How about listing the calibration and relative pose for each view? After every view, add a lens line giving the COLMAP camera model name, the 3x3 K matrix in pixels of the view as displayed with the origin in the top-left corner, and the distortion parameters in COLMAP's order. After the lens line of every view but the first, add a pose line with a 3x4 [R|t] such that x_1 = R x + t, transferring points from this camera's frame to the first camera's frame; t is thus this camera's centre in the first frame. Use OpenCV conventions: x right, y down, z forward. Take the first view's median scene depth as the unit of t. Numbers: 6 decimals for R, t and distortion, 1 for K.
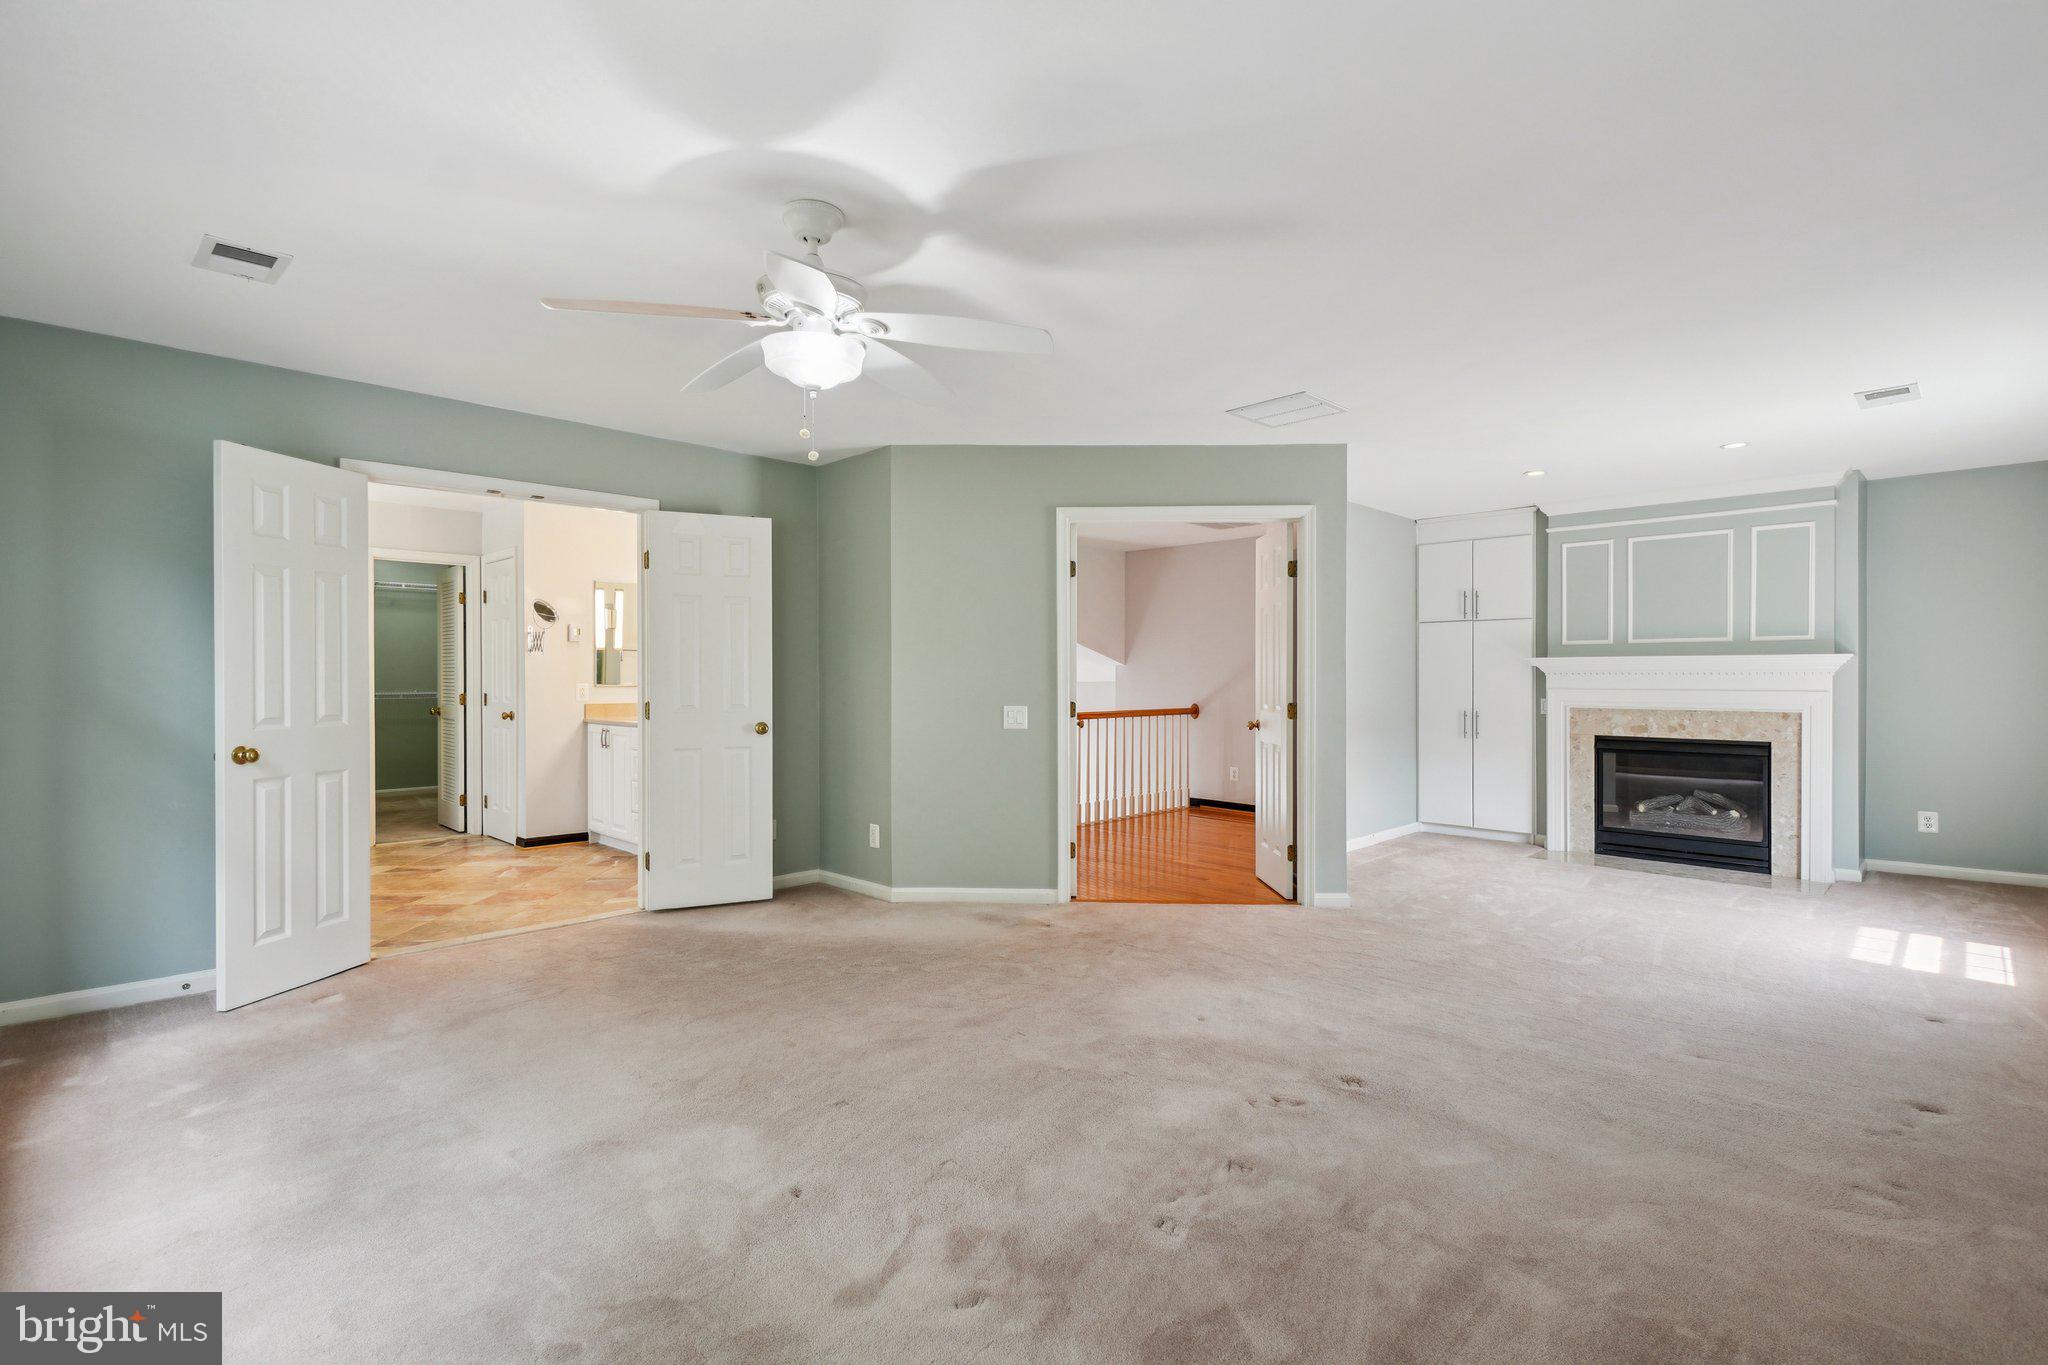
lens RADIAL K [[909.0, 0, 1009.2], [0, 909.0, 684.4], [0, 0, 1]] dist [-0.003595, 0.000873]
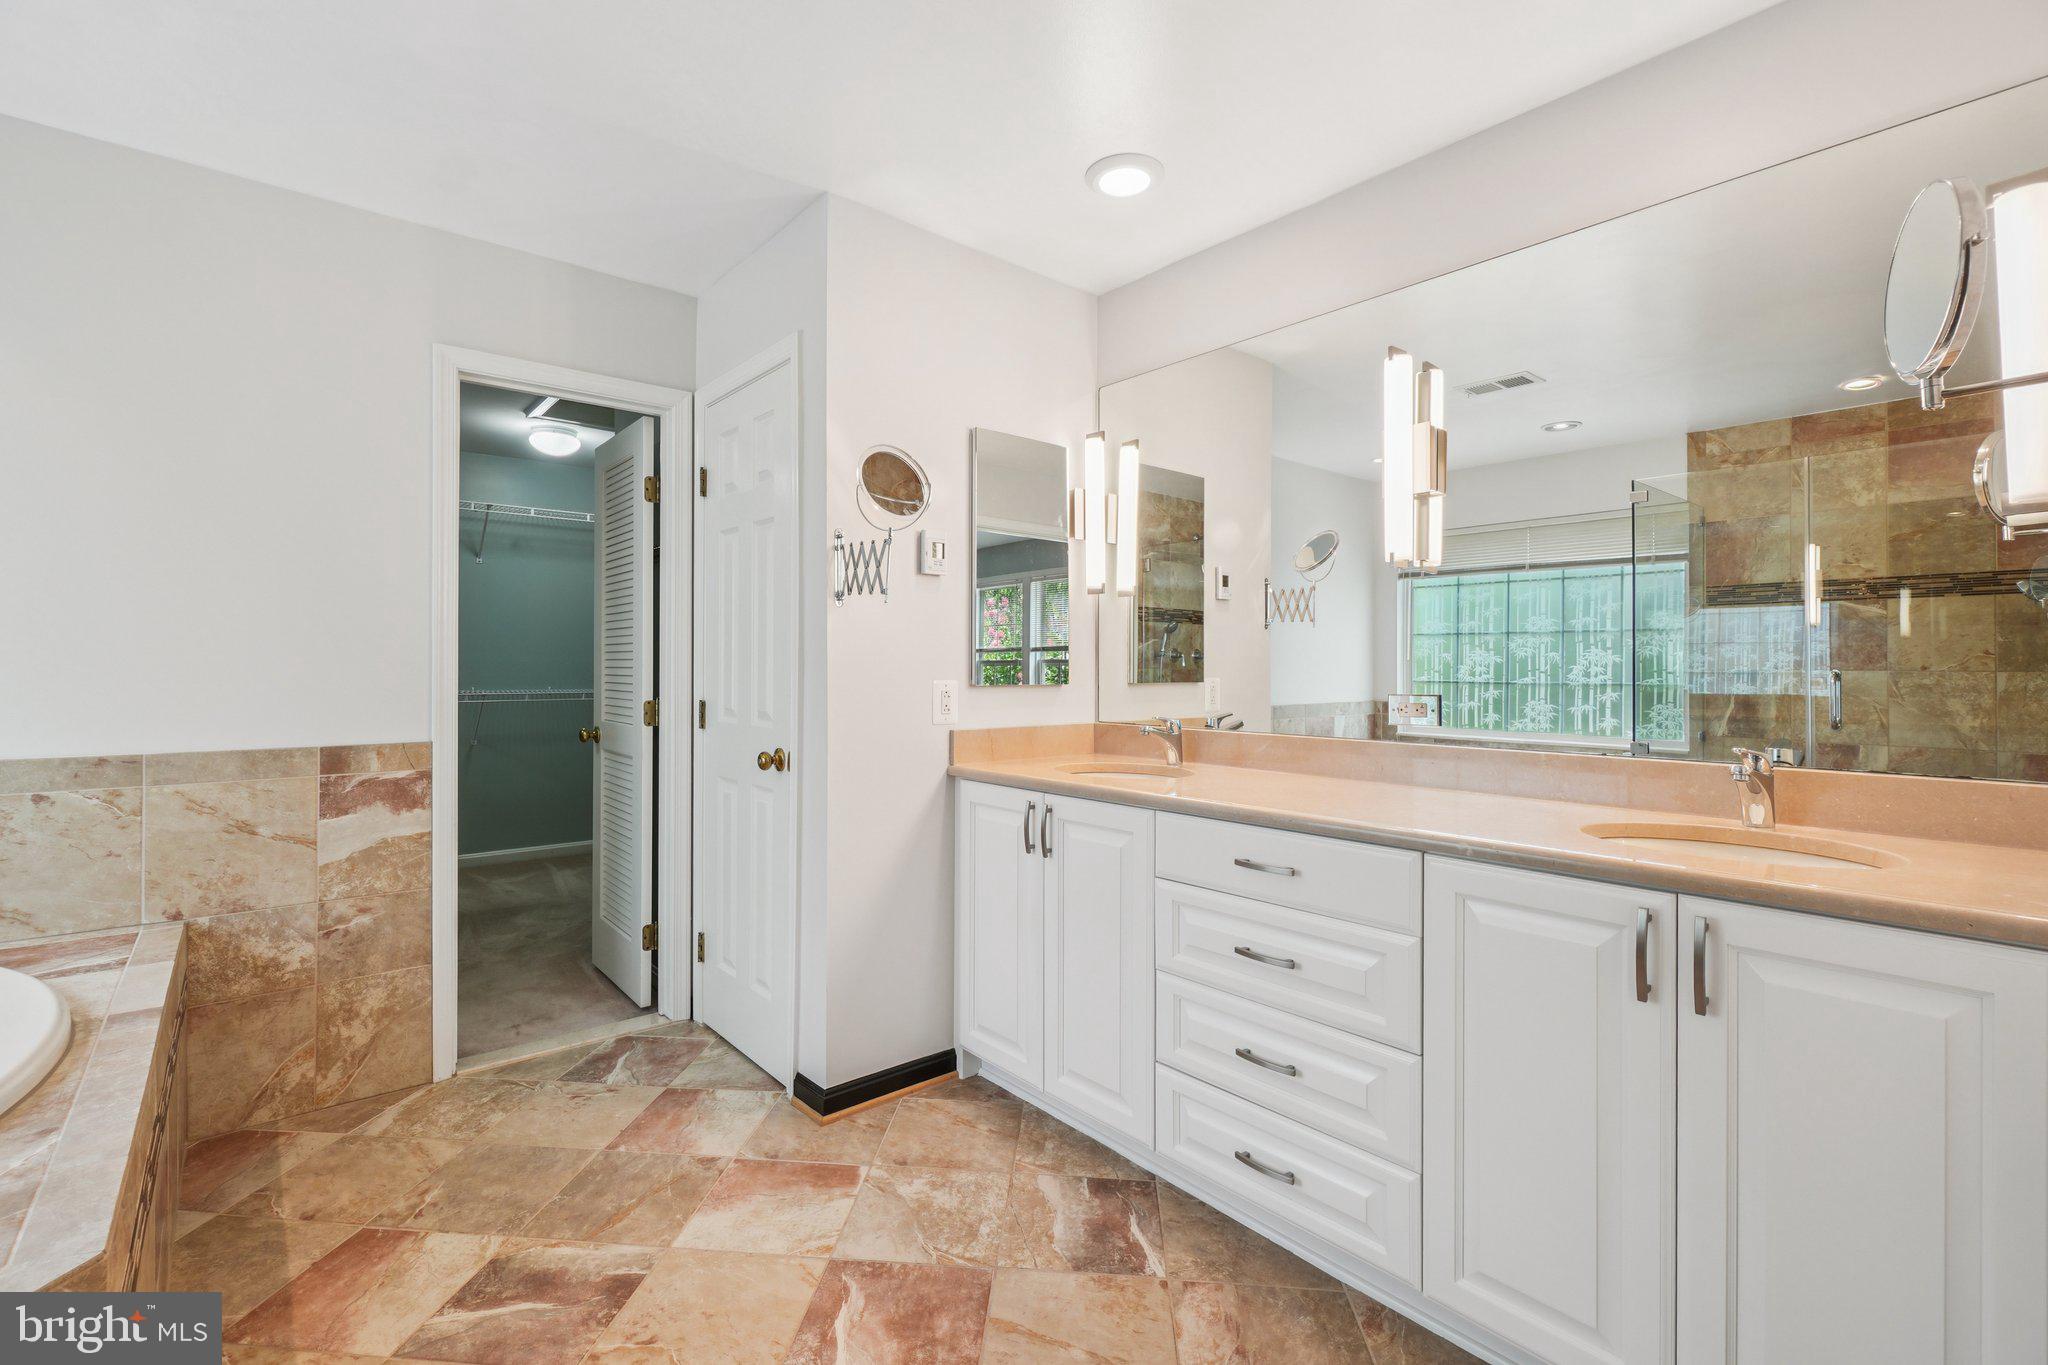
lens RADIAL K [[909.0, 0, 1010.8], [0, 909.0, 655.4], [0, 0, 1]] dist [-0.003595, 0.000873]
pose [[0.994526, 0.000071, -0.104489, -0.393998], [-0.001611, 0.999891, -0.014658, -0.005947], [0.104477, 0.014746, 0.994418, 0.595179]]
